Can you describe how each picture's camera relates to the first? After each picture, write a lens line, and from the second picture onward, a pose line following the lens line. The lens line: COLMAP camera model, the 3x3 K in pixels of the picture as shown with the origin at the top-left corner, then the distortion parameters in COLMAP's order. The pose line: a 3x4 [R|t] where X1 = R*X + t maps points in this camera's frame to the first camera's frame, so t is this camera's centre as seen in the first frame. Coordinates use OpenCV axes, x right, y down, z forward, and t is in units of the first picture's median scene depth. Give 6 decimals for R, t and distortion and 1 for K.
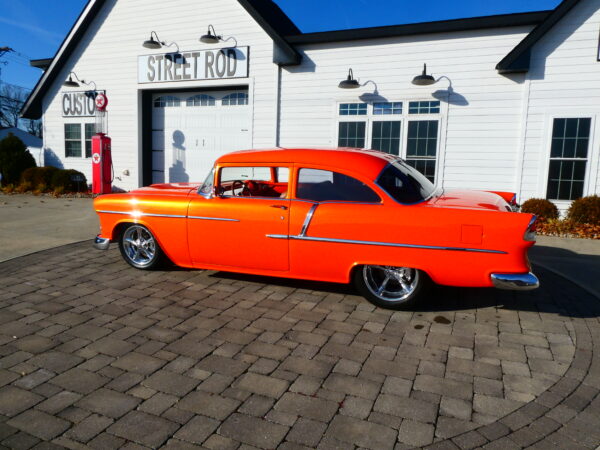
lens RADIAL K [[426.4, 0, 303.5], [0, 426.4, 227.6], [0, 0, 1]] dist [-0.038856, 0.030737]
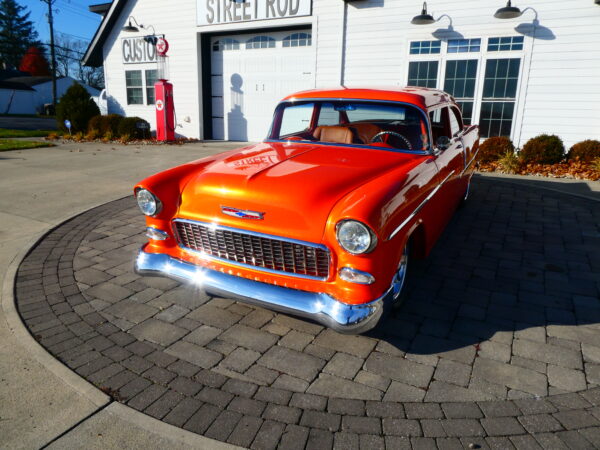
lens RADIAL K [[422.6, 0, 299.6], [0, 422.6, 231.7], [0, 0, 1]] dist [-0.025015, -0.003270]
pose [[0.994731, 0.015982, -0.101265, -0.057042], [-0.002489, 0.991249, 0.131985, 0.003480], [0.102488, -0.131038, 0.986066, 0.002687]]
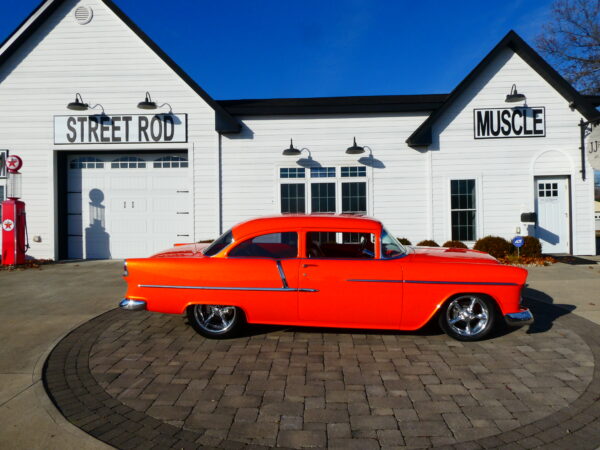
lens RADIAL K [[426.4, 0, 303.5], [0, 426.4, 227.6], [0, 0, 1]] dist [-0.038856, 0.030737]
pose [[0.930052, -0.050745, 0.363907, -0.270224], [0.092040, 0.991016, -0.097037, -0.018246], [-0.355714, 0.123744, 0.926367, -0.050657]]
